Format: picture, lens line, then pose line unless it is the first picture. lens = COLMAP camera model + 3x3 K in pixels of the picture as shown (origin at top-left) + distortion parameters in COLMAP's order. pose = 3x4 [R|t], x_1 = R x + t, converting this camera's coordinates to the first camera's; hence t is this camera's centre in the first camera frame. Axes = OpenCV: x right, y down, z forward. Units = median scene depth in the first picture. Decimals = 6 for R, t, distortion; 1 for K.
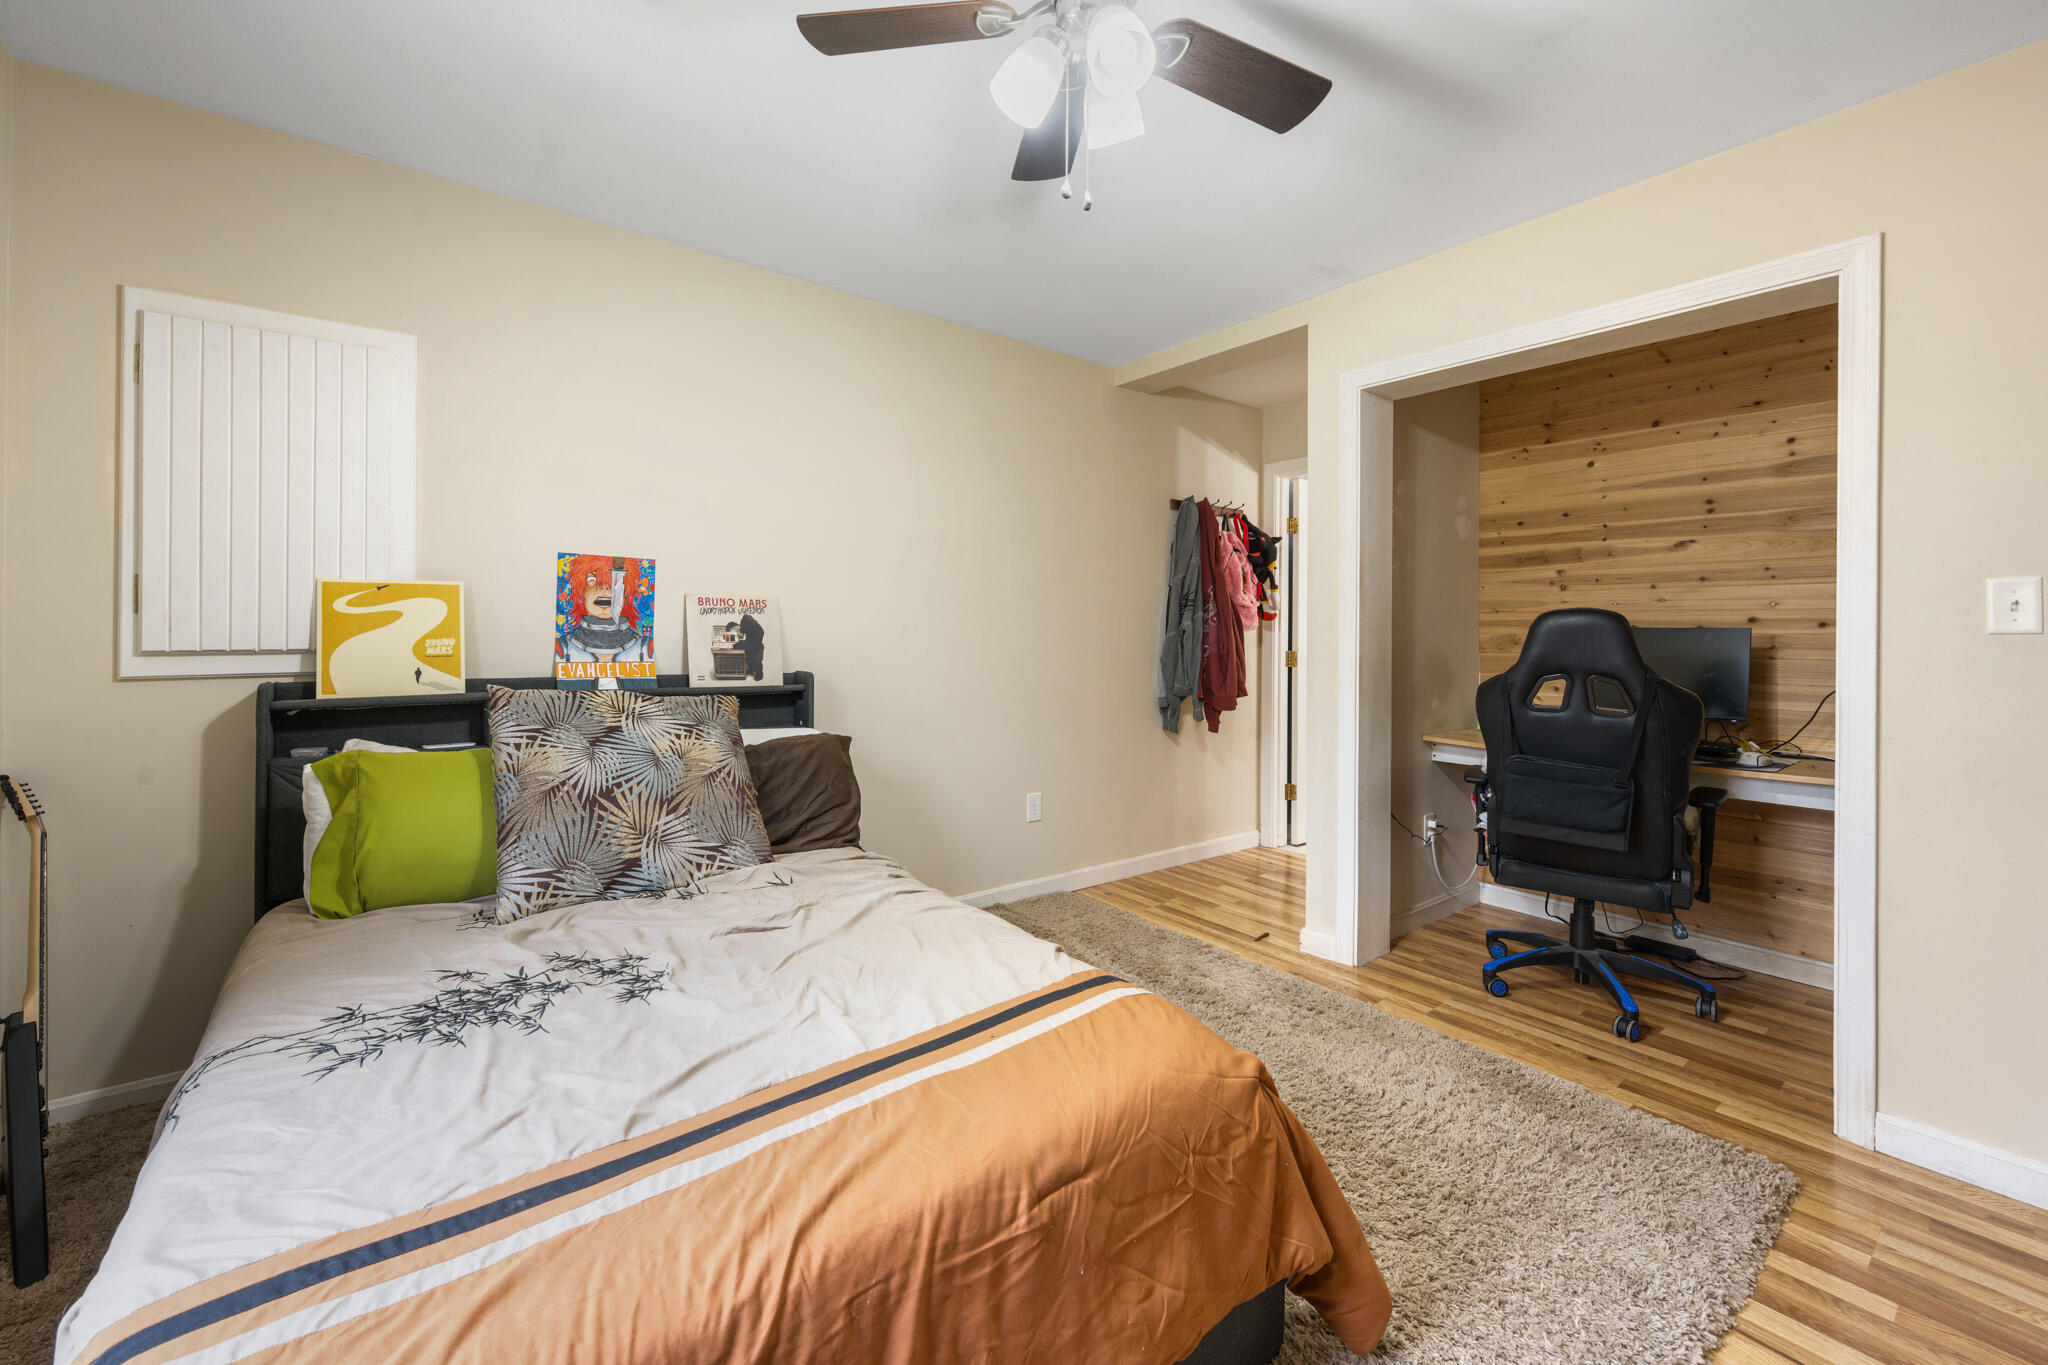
lens RADIAL K [[826.4, 0, 1019.8], [0, 826.4, 632.0], [0, 0, 1]] dist [-0.004464, 0.001758]
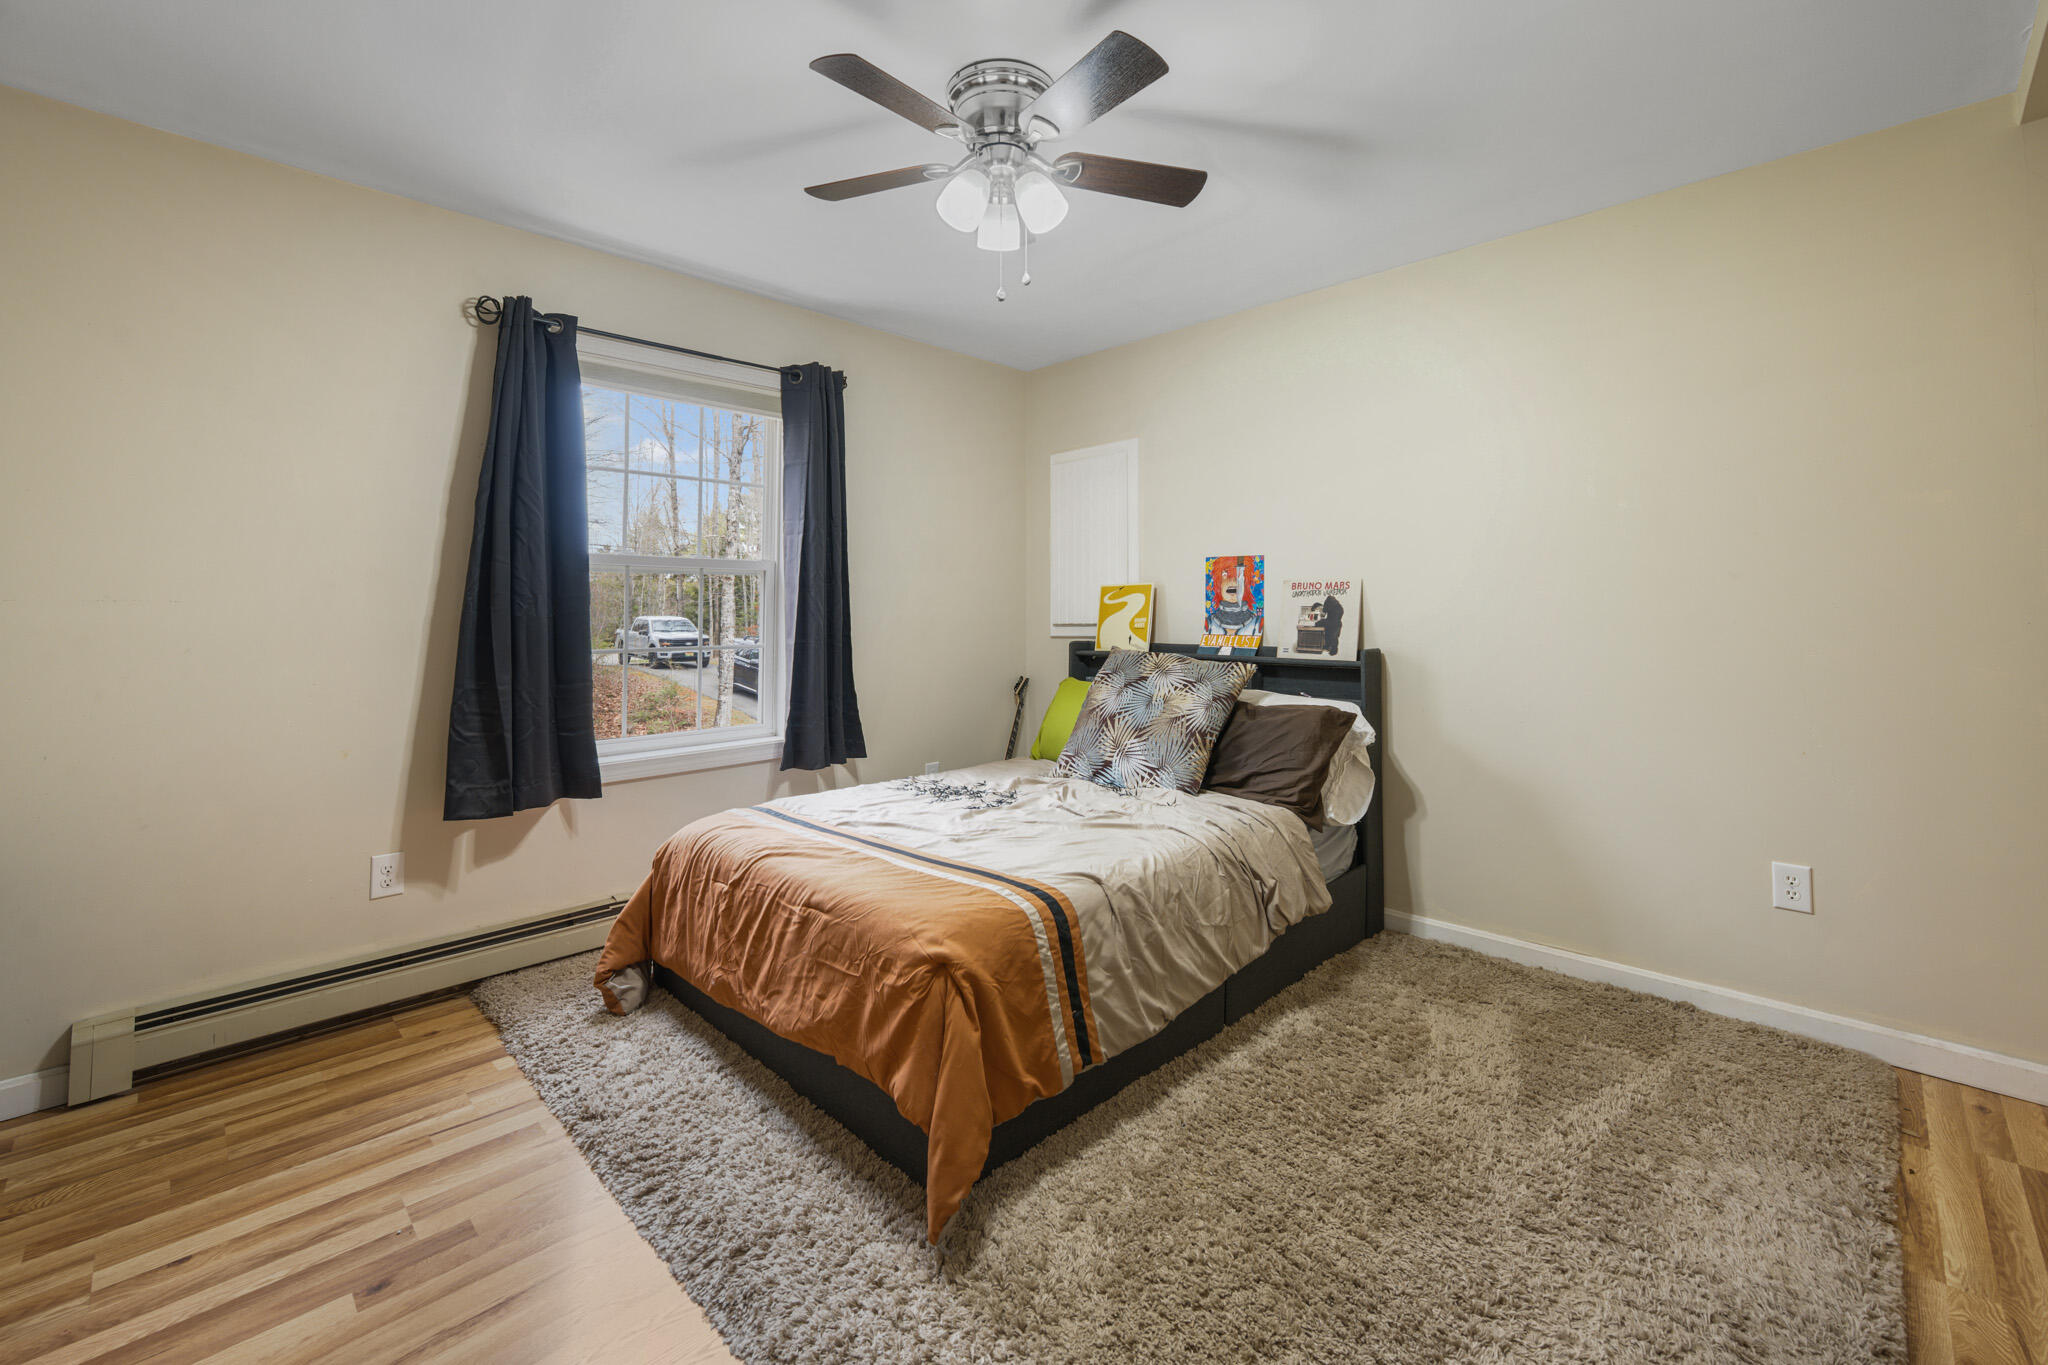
lens RADIAL K [[826.4, 0, 1017.0], [0, 826.4, 570.8], [0, 0, 1]] dist [-0.004464, 0.001758]
pose [[0.130456, -0.060453, -0.989609, 0.792424], [0.008864, 0.998171, -0.059808, 0.009055], [0.991414, -0.000970, 0.130753, 0.476329]]
